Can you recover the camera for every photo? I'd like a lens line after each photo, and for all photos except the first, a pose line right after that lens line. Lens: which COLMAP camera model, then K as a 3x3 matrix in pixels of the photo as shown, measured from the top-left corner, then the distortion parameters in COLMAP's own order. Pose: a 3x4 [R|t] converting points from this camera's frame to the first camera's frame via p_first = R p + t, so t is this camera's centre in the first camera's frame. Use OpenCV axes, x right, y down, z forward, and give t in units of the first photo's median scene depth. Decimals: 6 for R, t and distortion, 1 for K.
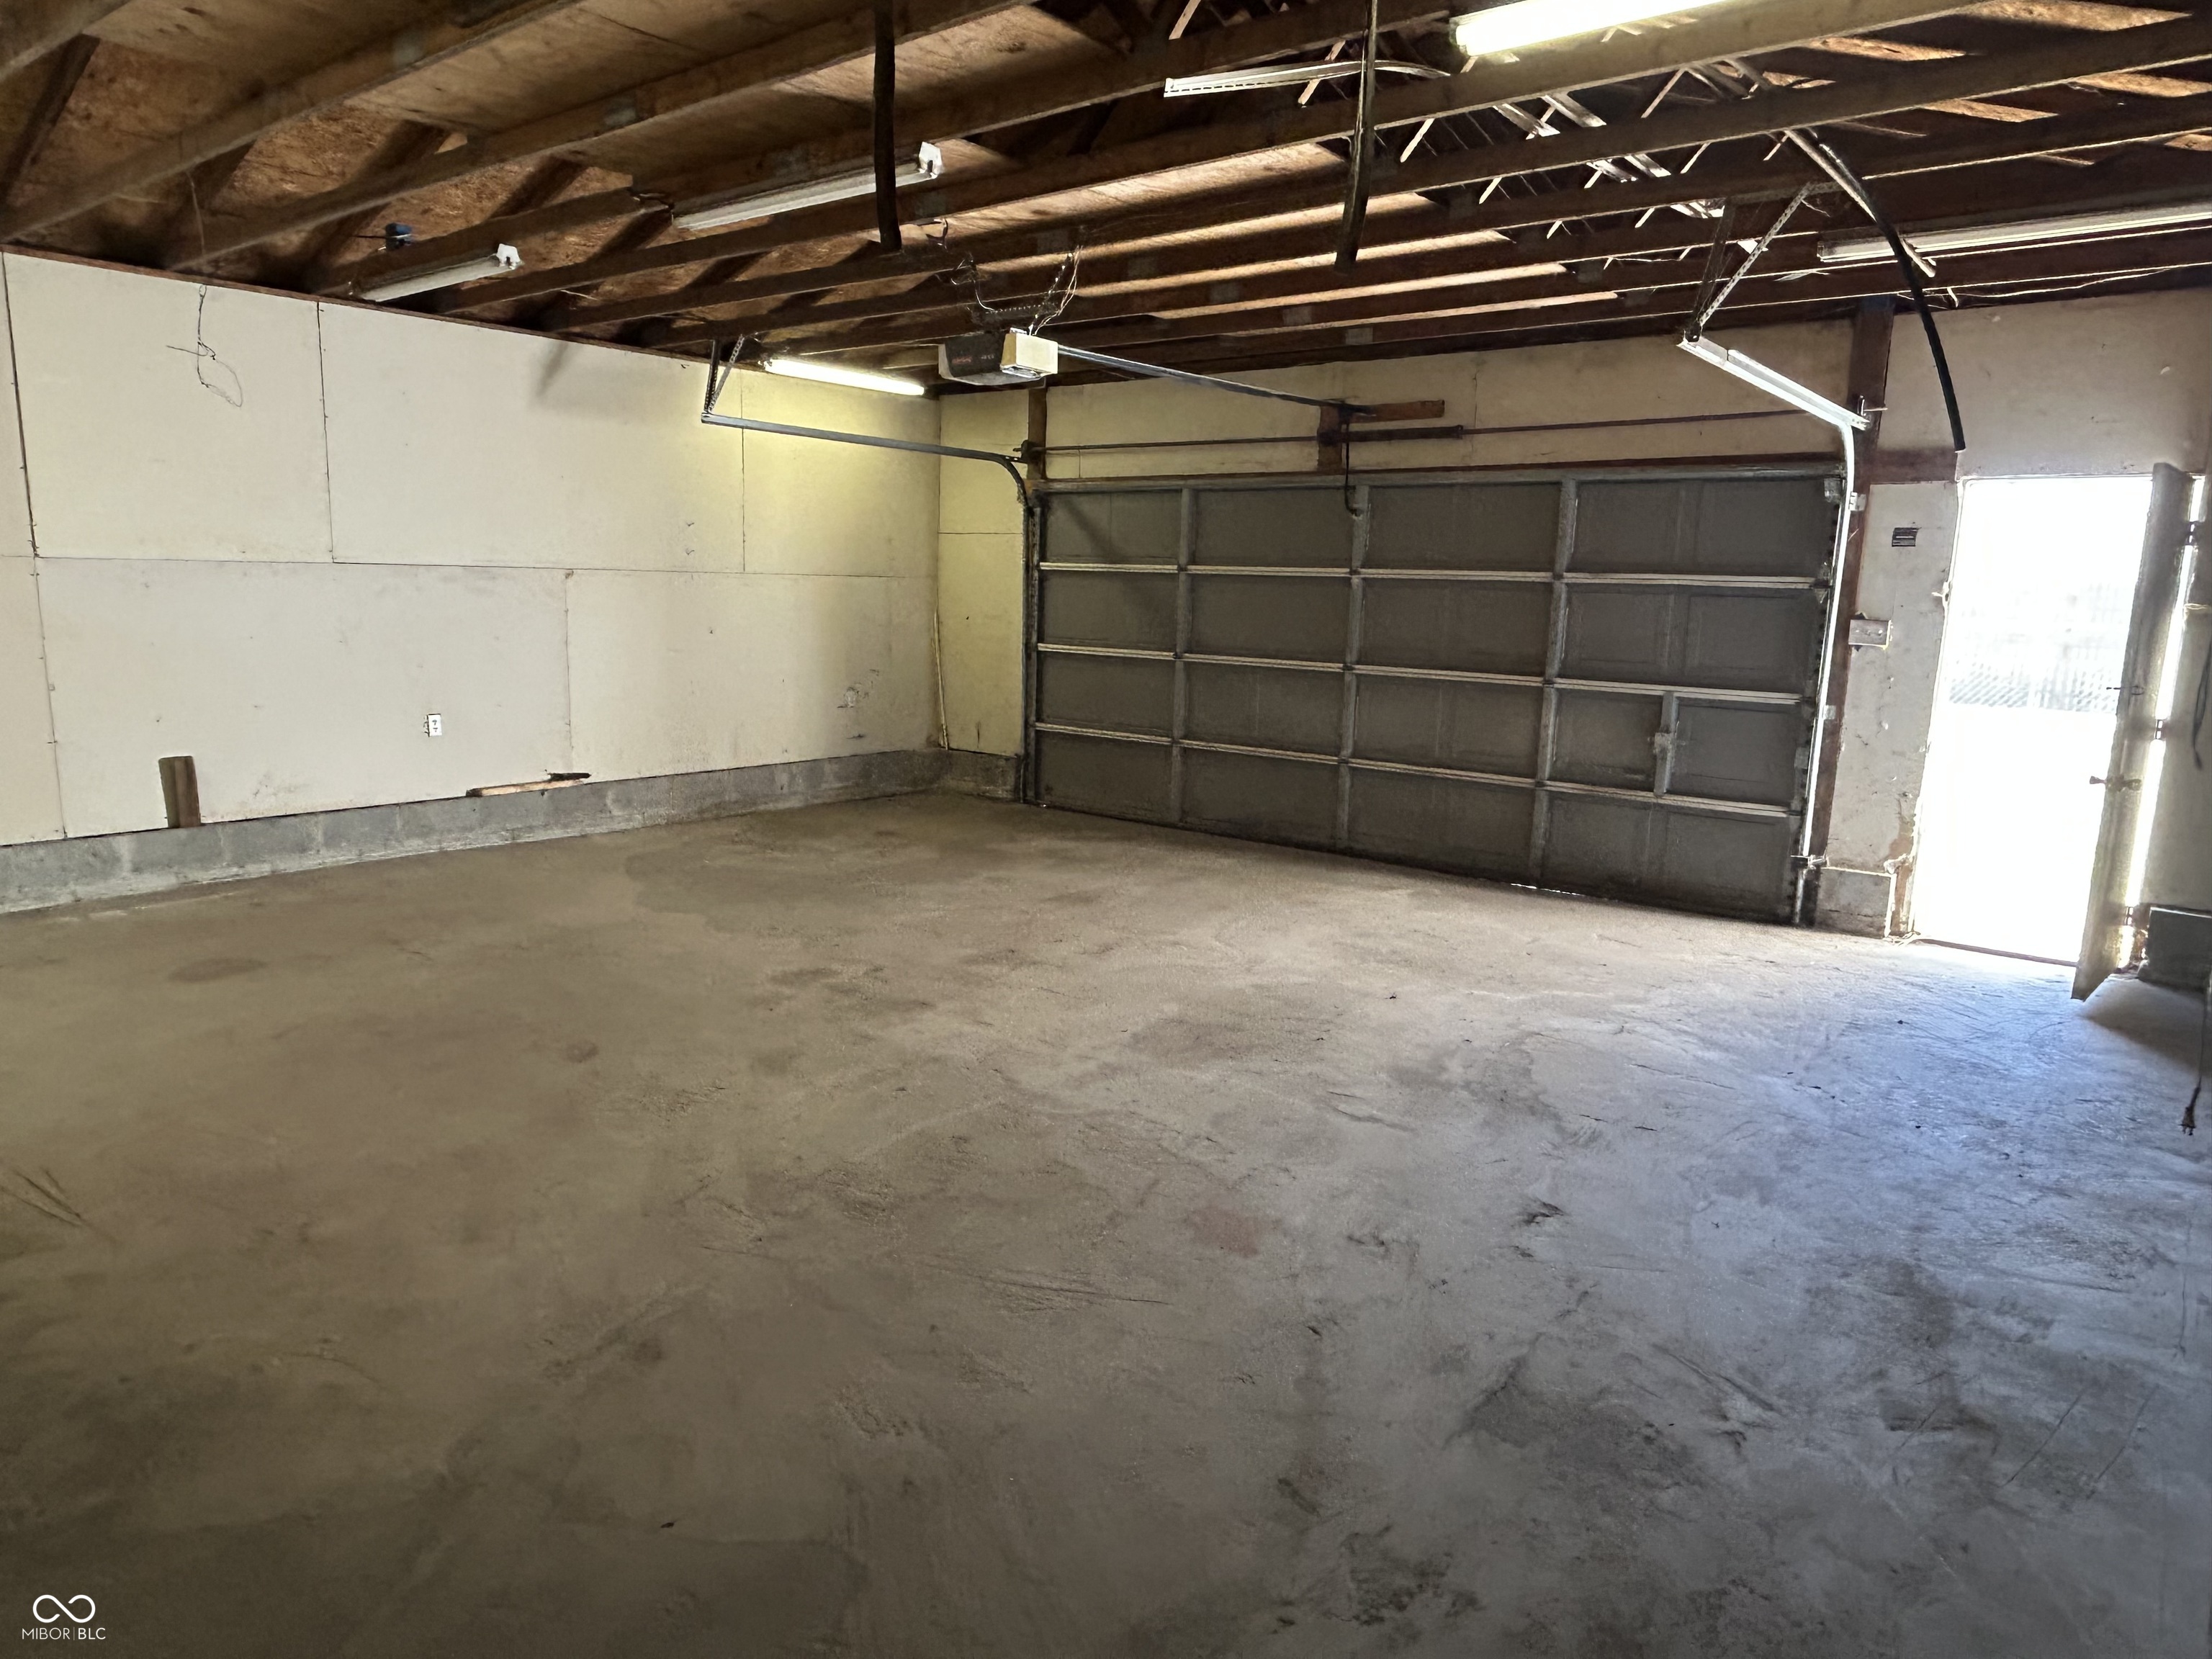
lens RADIAL K [[1399.9, 0, 1102.0], [0, 1399.9, 834.7], [0, 0, 1]] dist [-0.007655, -0.002718]
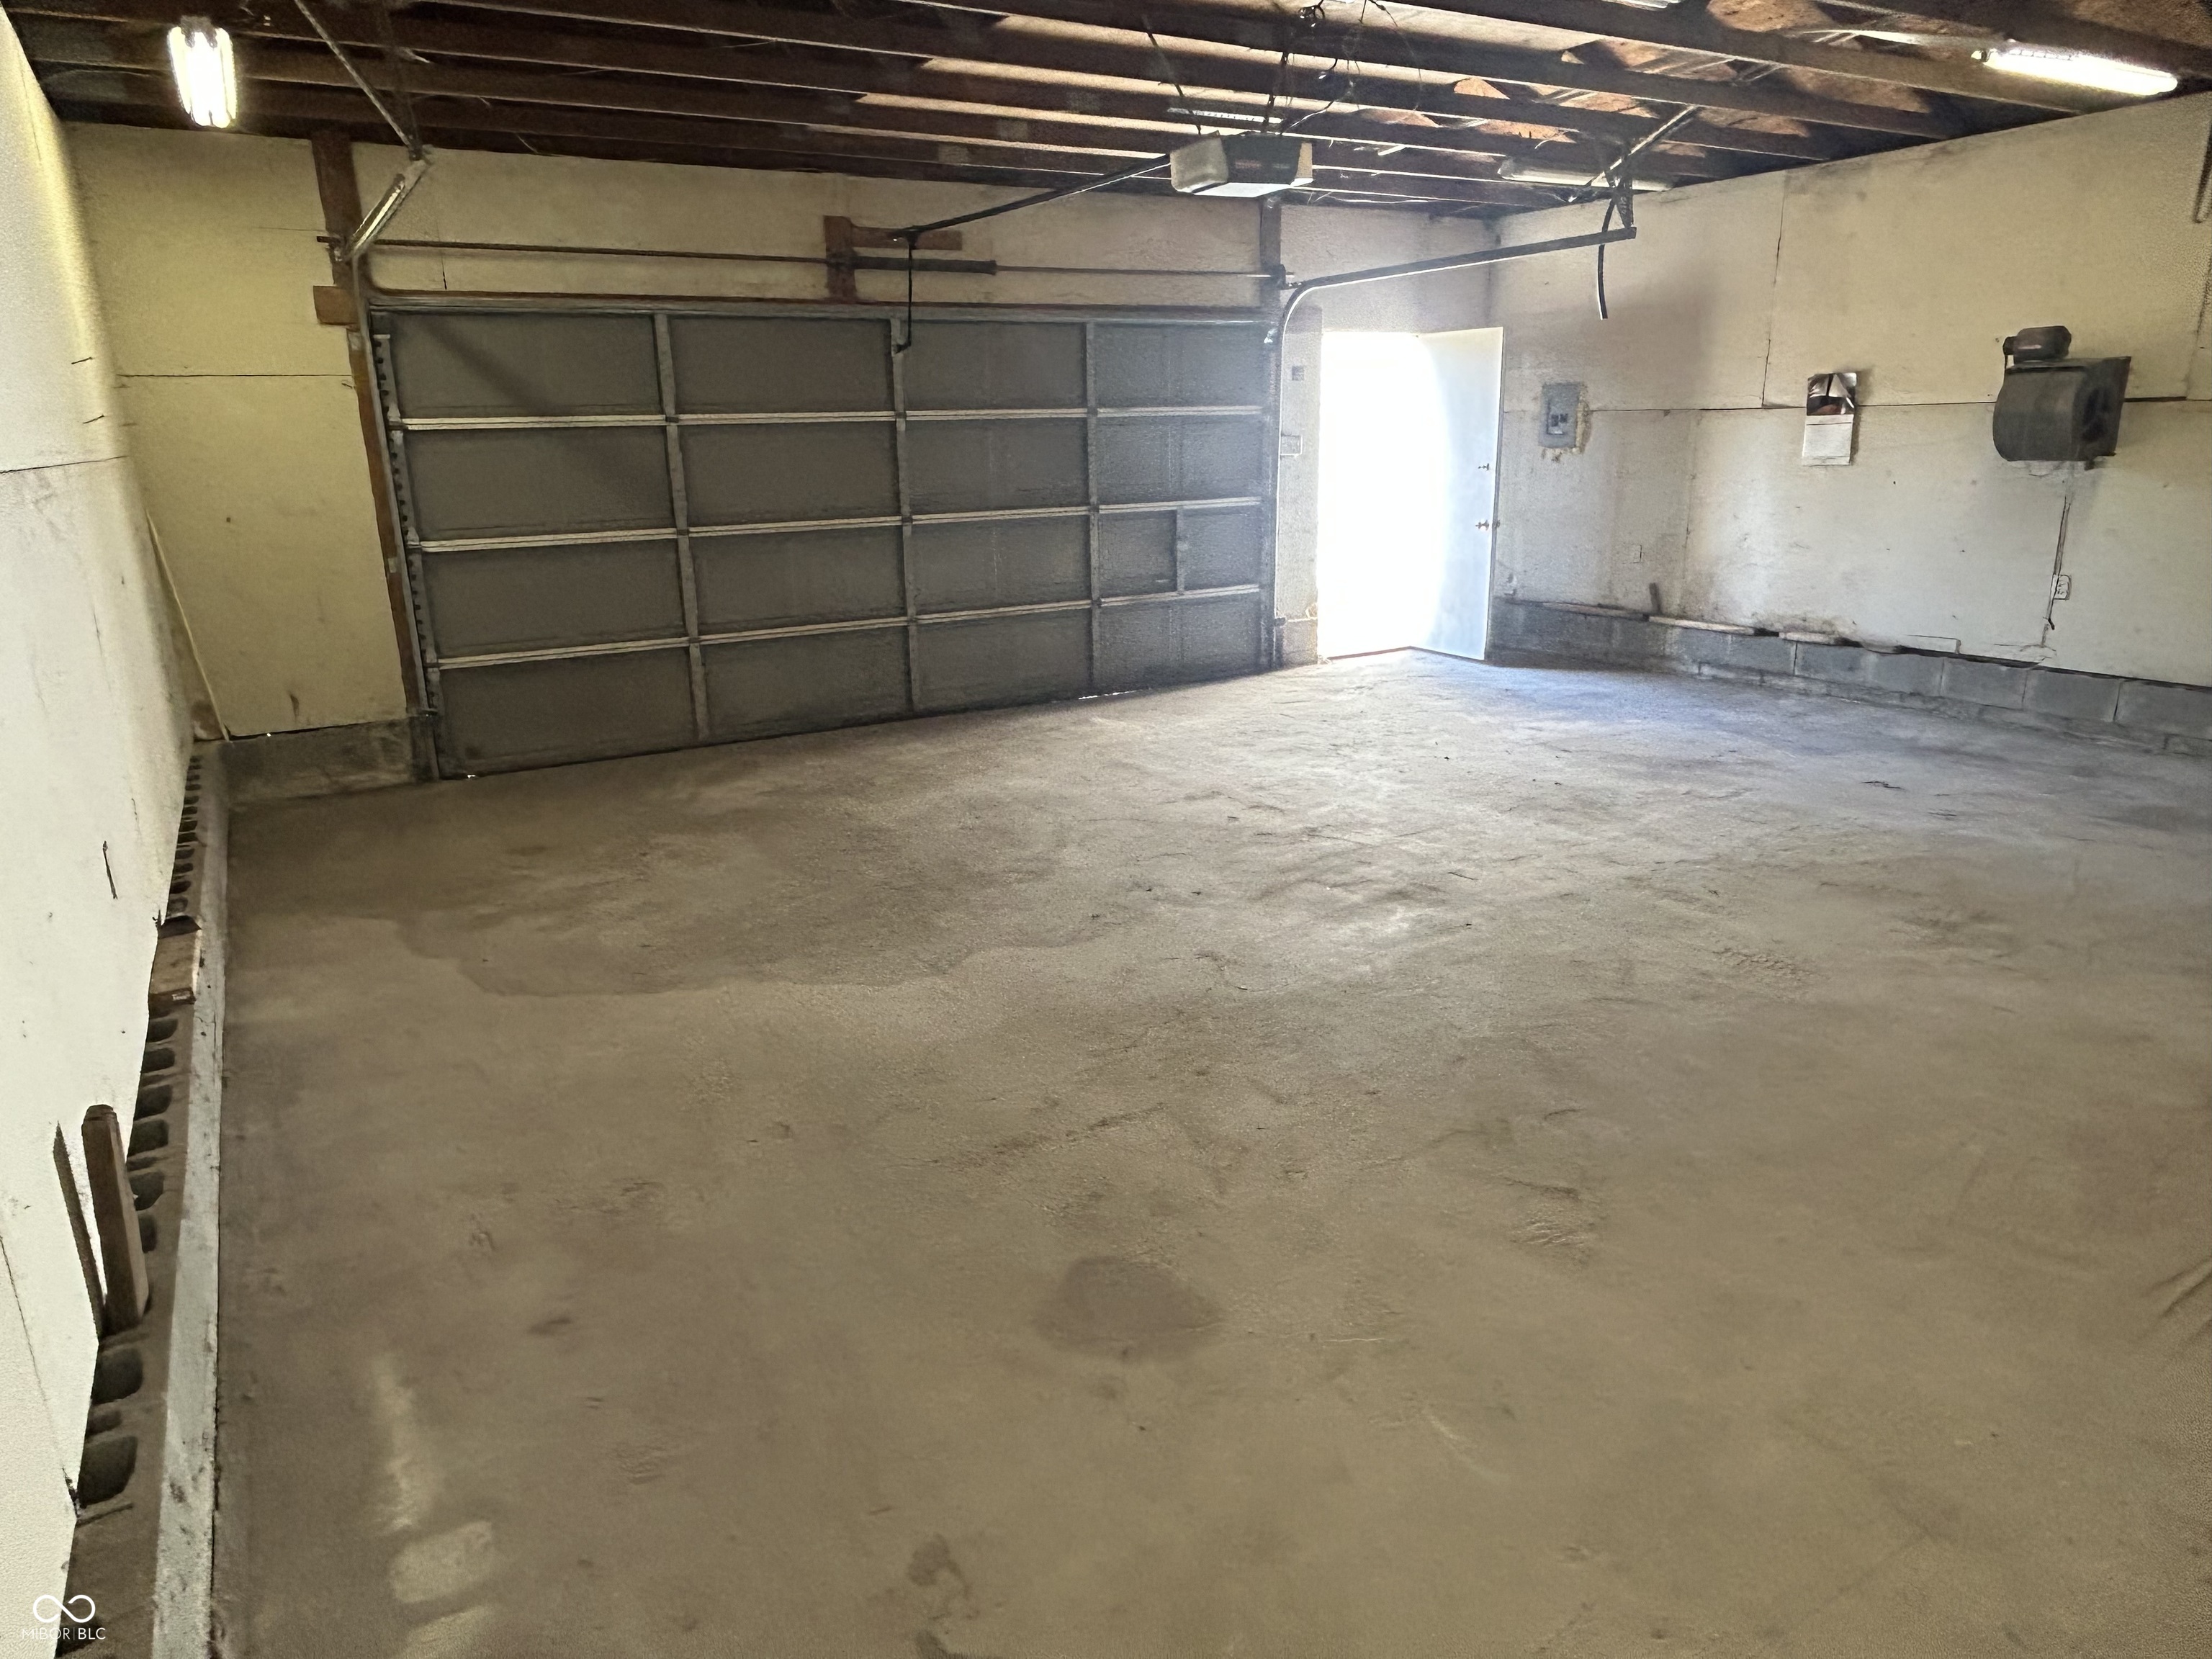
lens RADIAL K [[1399.9, 0, 1102.0], [0, 1399.9, 834.7], [0, 0, 1]] dist [-0.007655, -0.002718]
pose [[0.347008, -0.296700, 0.889693, -0.687959], [0.198494, 0.950384, 0.239521, -0.119060], [-0.916616, 0.093483, 0.388684, 0.543617]]
